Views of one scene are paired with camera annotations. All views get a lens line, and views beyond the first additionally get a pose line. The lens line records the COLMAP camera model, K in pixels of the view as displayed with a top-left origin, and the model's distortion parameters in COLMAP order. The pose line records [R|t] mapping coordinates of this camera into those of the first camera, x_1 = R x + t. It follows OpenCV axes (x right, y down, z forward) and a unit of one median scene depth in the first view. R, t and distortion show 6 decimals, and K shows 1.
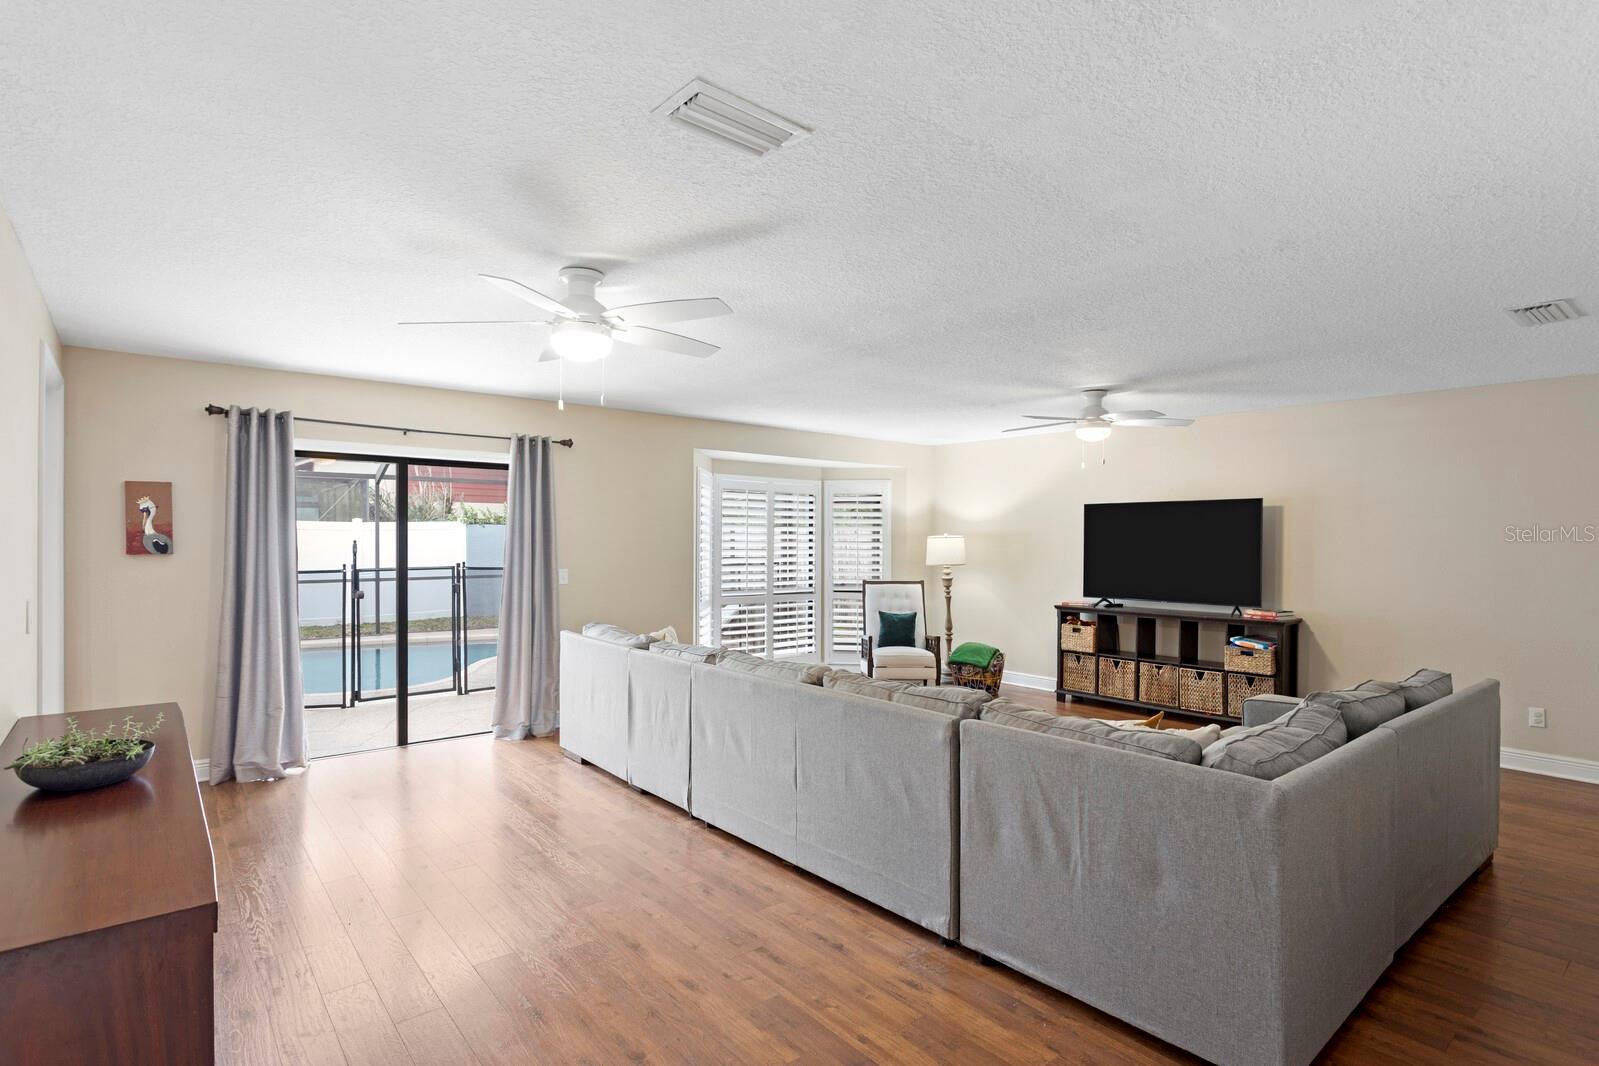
lens RADIAL K [[798.1, 0, 794.0], [0, 798.1, 554.7], [0, 0, 1]] dist [-0.020043, 0.007625]
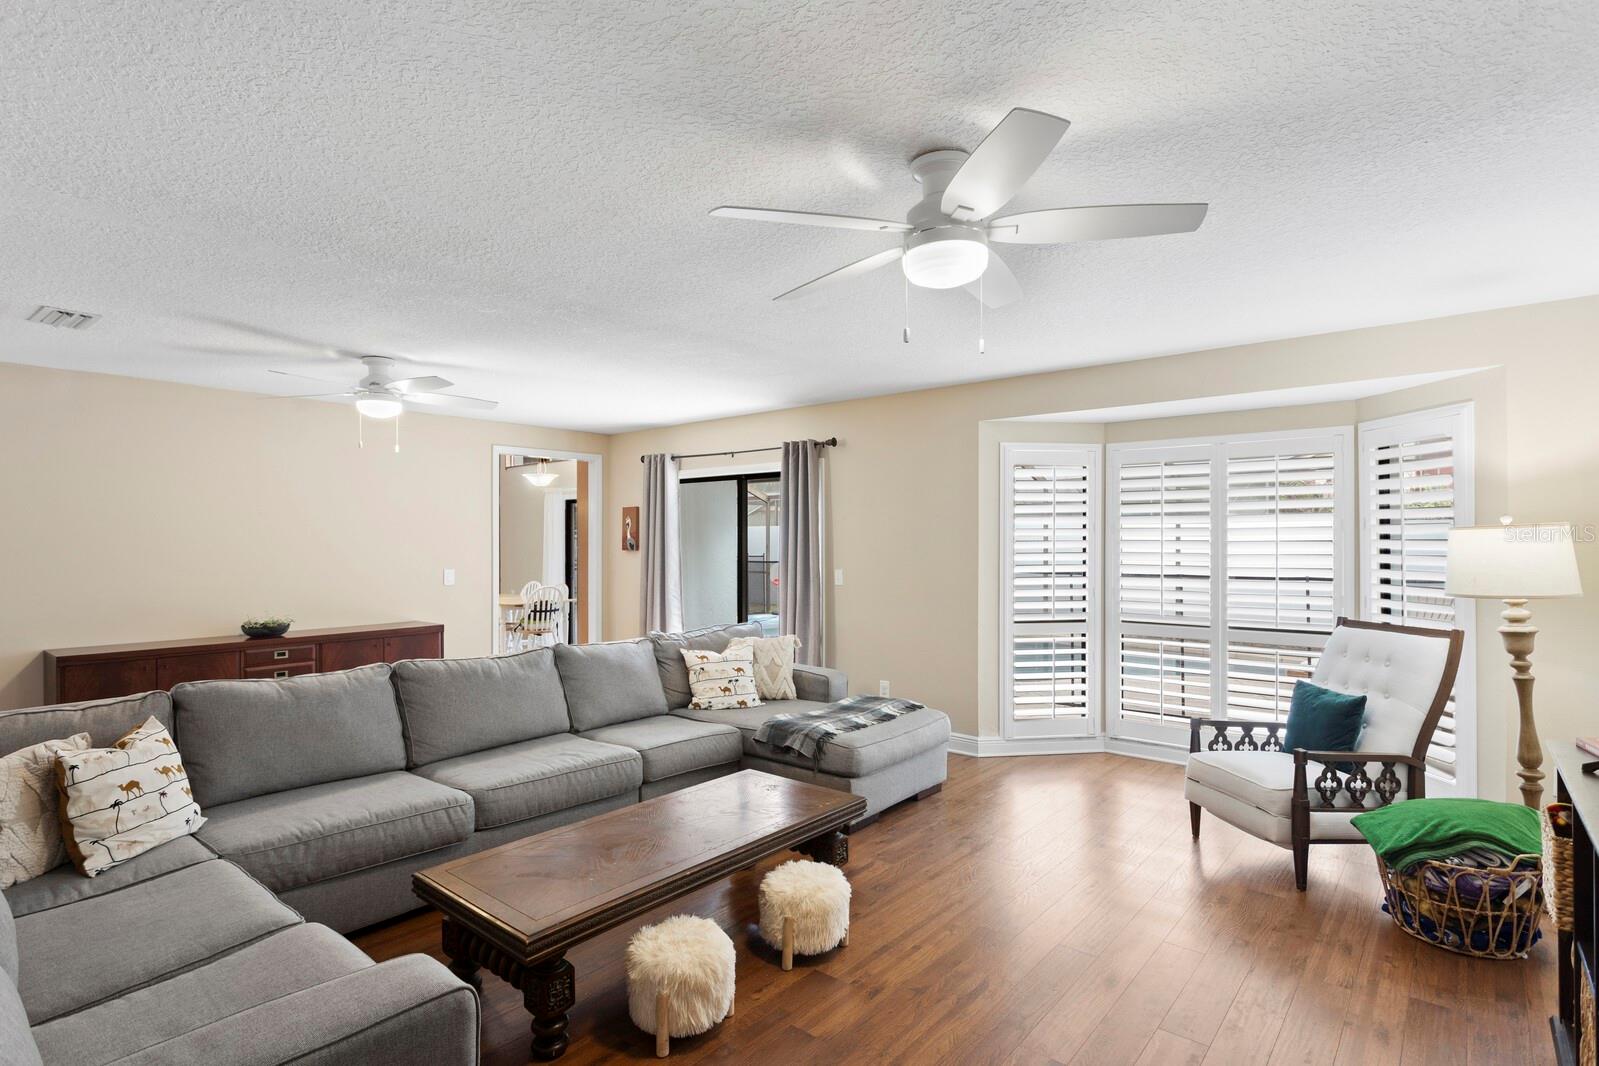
lens RADIAL K [[798.1, 0, 792.3], [0, 798.1, 560.1], [0, 0, 1]] dist [-0.020043, 0.007625]
pose [[0.191574, 0.018508, -0.981304, 0.576080], [-0.013708, 0.999775, 0.016180, -0.008144], [0.981382, 0.010352, 0.191785, 0.650612]]
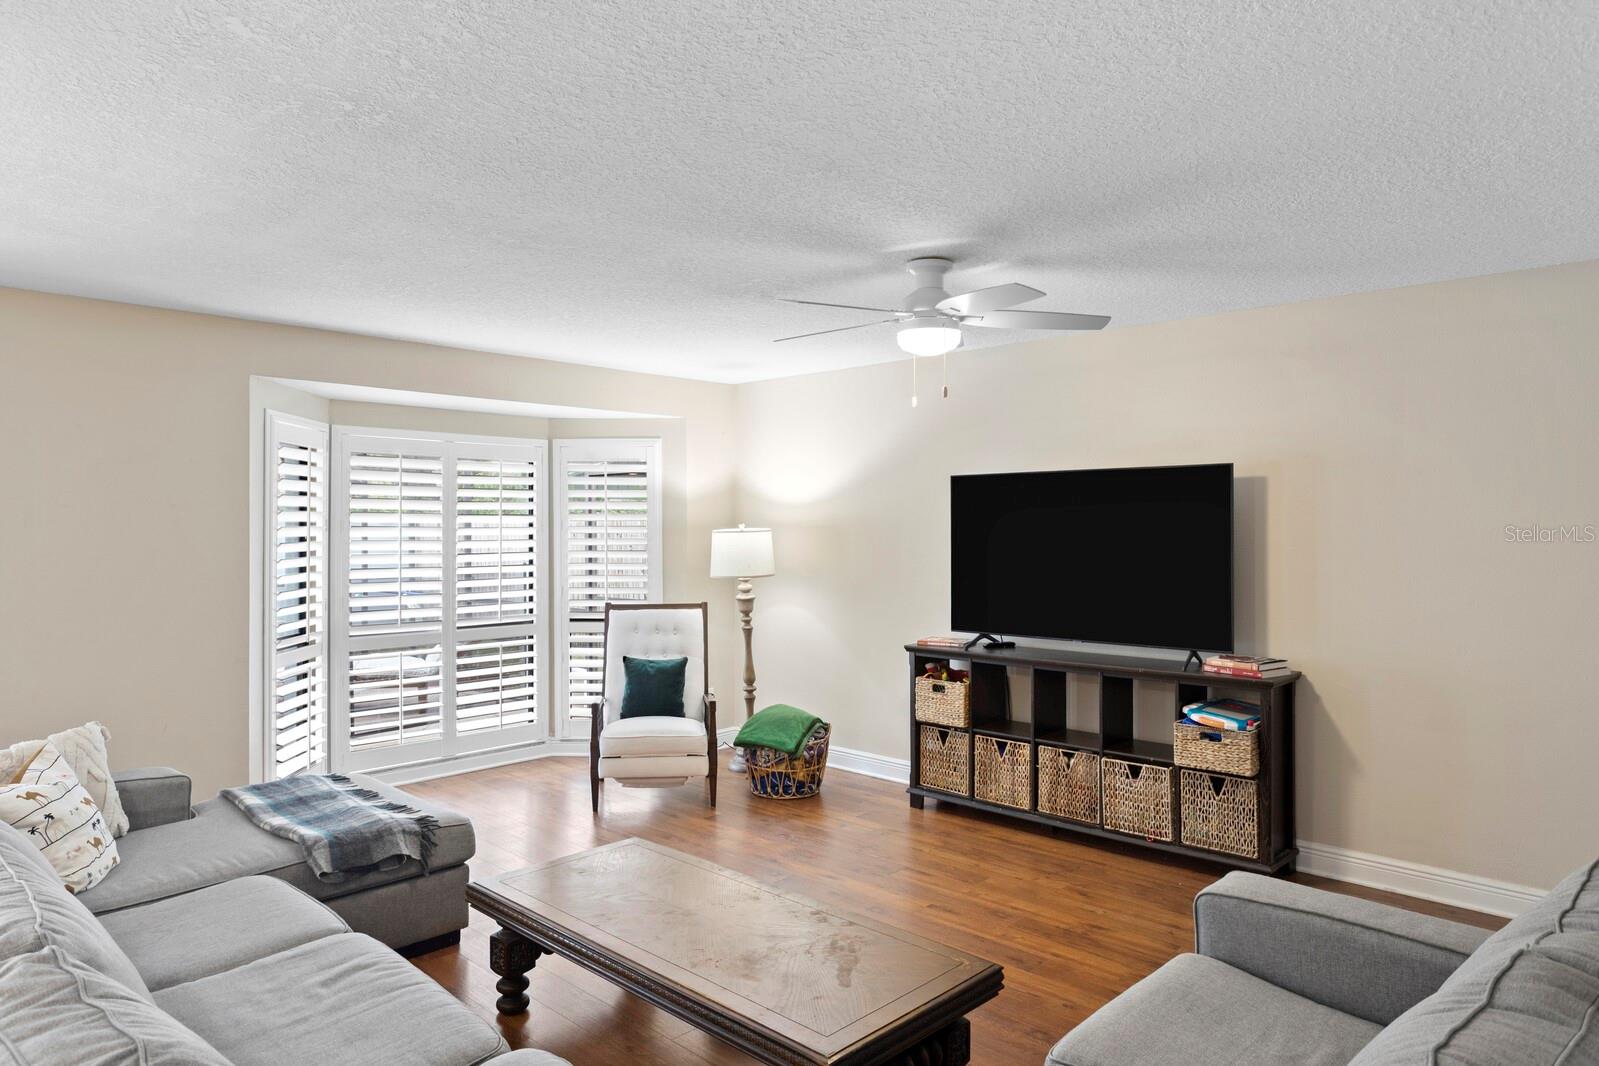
lens RADIAL K [[982.6, 0, 791.5], [0, 982.6, 525.3], [0, 0, 1]] dist [-0.032147, 0.001317]
pose [[0.994608, -0.005480, 0.103558, 0.170322], [0.007608, 0.999768, -0.020163, -0.012382], [-0.103423, 0.020842, 0.994419, 0.282870]]
